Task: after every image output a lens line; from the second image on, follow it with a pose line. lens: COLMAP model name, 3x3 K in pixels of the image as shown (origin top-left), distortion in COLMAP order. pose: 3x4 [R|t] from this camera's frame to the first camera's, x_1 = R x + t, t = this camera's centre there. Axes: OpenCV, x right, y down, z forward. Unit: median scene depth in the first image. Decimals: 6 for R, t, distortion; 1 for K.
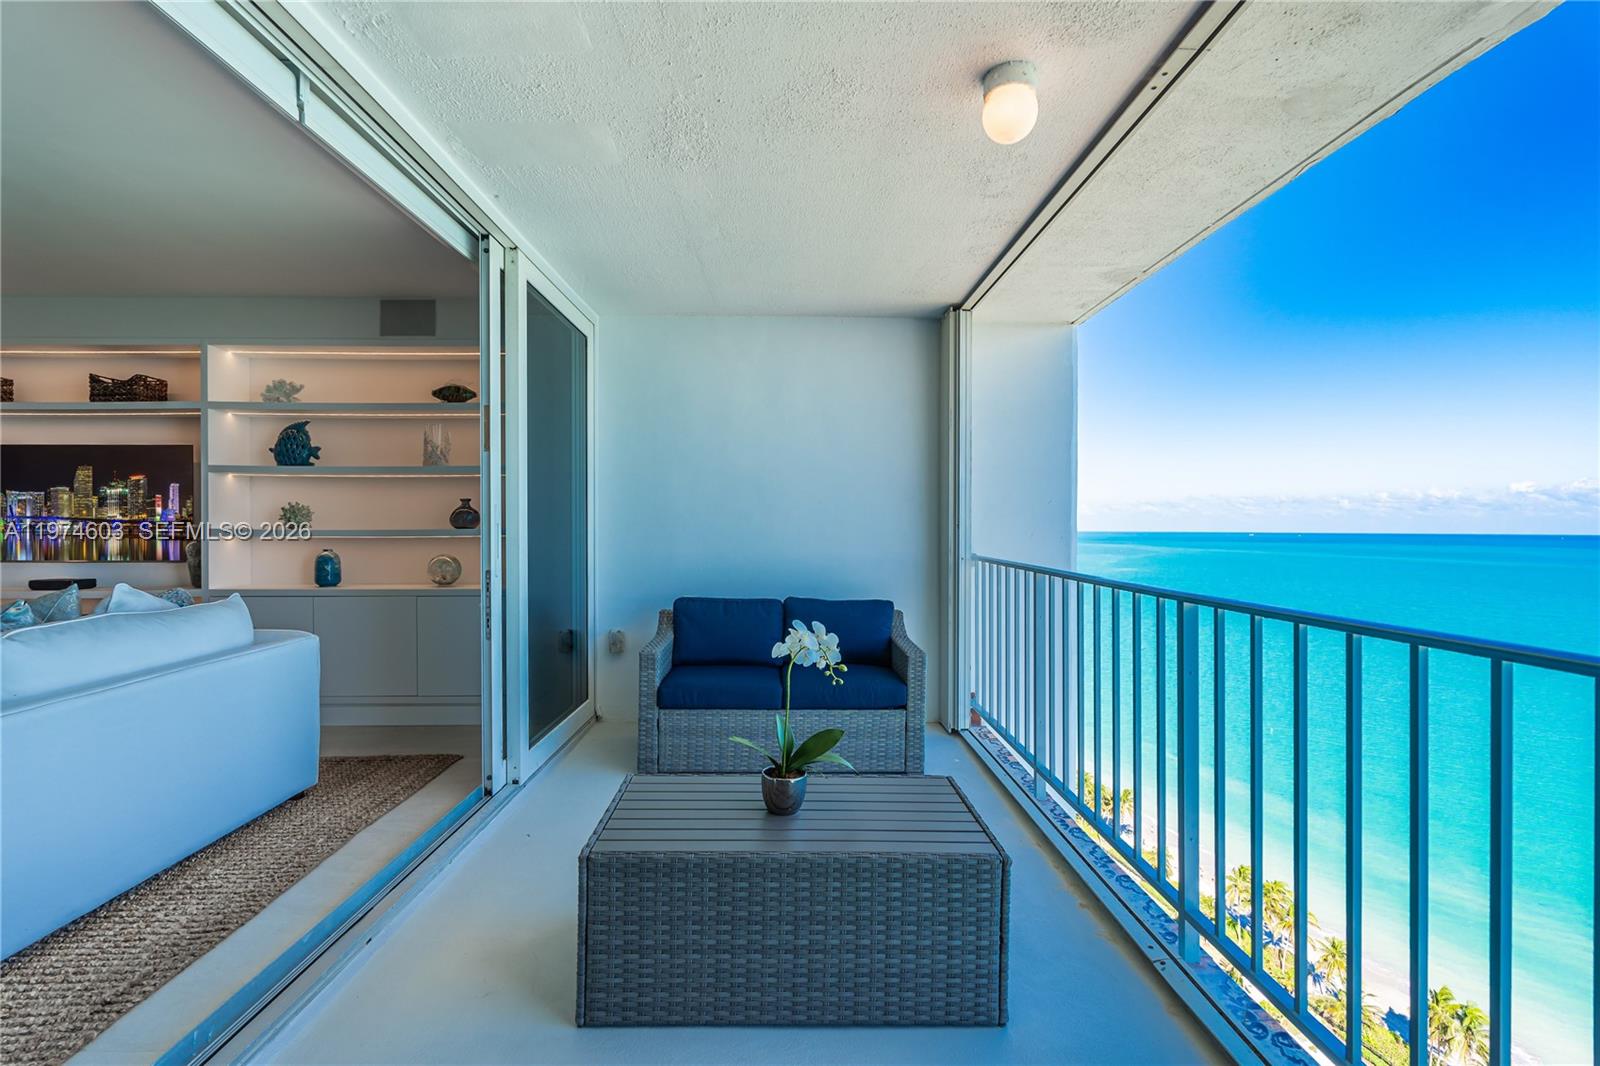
lens RADIAL K [[707.7, 0, 800.9], [0, 707.7, 528.1], [0, 0, 1]] dist [0.000035, -0.000716]
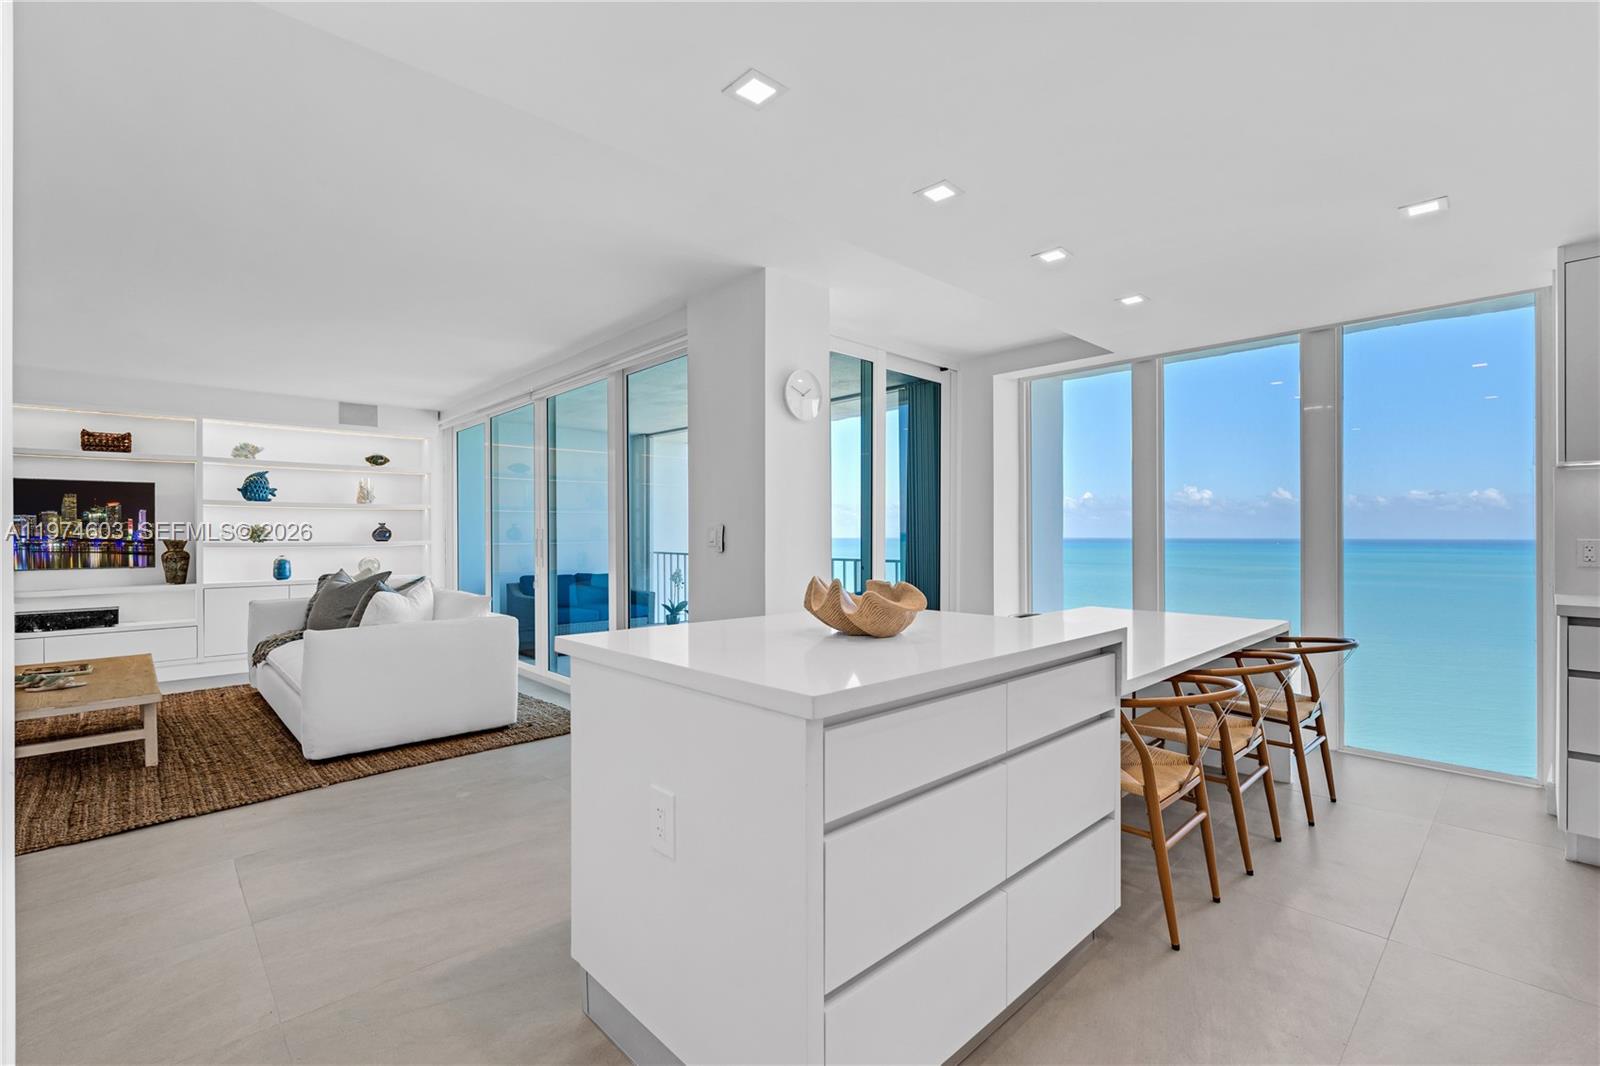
lens RADIAL K [[714.5, 0, 796.3], [0, 714.5, 529.4], [0, 0, 1]] dist [-0.005209, 0.000242]
pose [[0.738905, 0.000476, 0.673810, -0.877142], [0.002498, 0.999991, -0.003446, -0.018806], [-0.673805, 0.004230, 0.738897, -0.877420]]
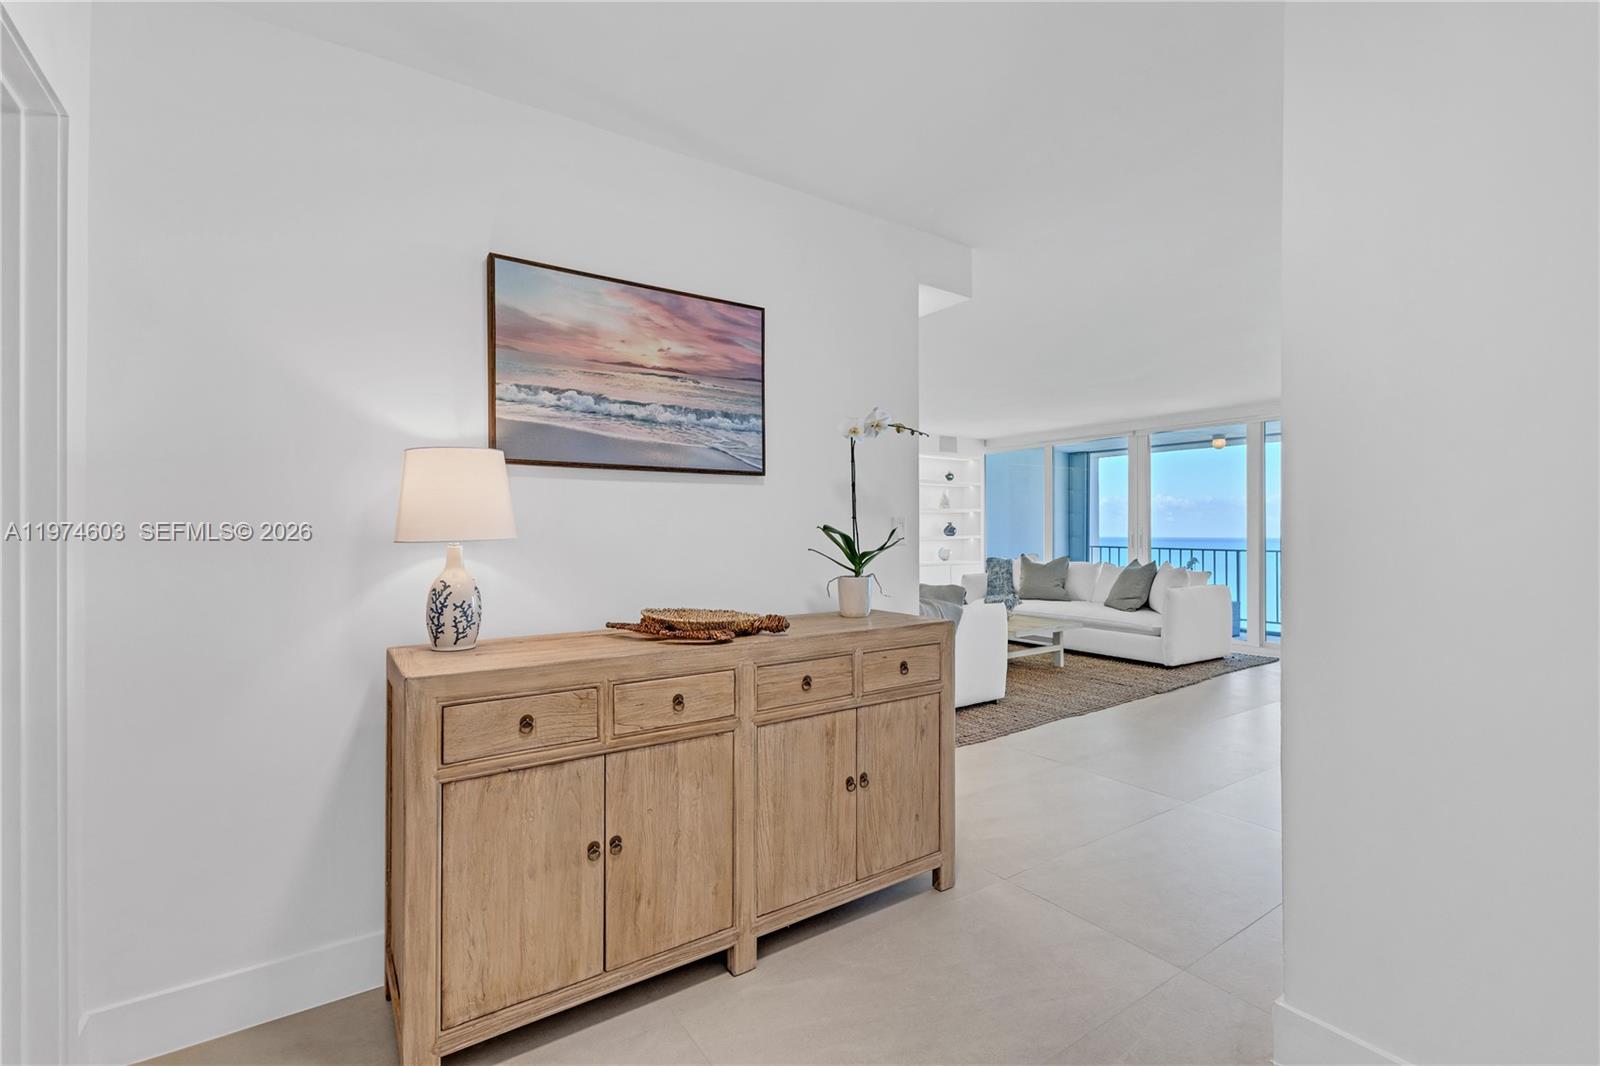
lens RADIAL K [[714.5, 0, 798.1], [0, 714.5, 520.8], [0, 0, 1]] dist [-0.005209, 0.000242]
pose [[0.830431, 0.011210, 0.557009, -2.136135], [-0.004465, 0.999899, -0.013468, -0.013493], [-0.557104, 0.008698, 0.830397, -0.621511]]
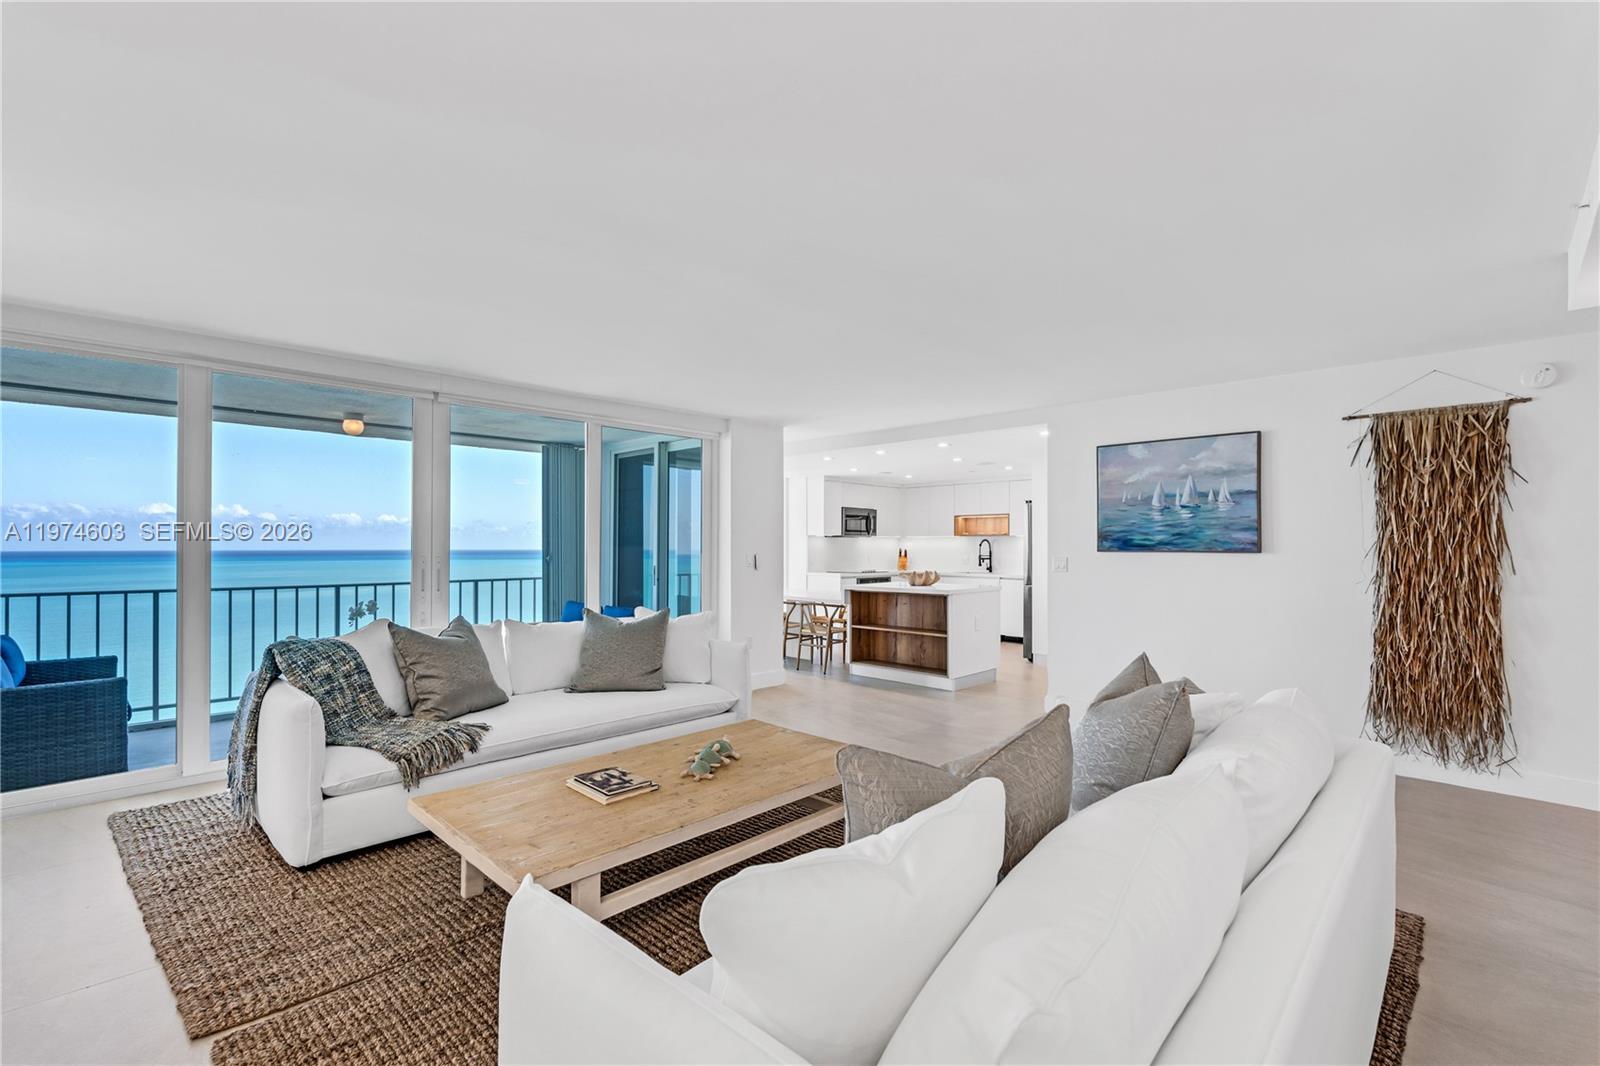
lens RADIAL K [[714.5, 0, 793.2], [0, 714.5, 543.1], [0, 0, 1]] dist [-0.005209, 0.000242]
pose [[-0.698844, -0.000951, 0.715273, -1.530477], [-0.004513, 0.999985, -0.003080, -0.045526], [-0.715260, -0.005380, -0.698838, 0.838179]]
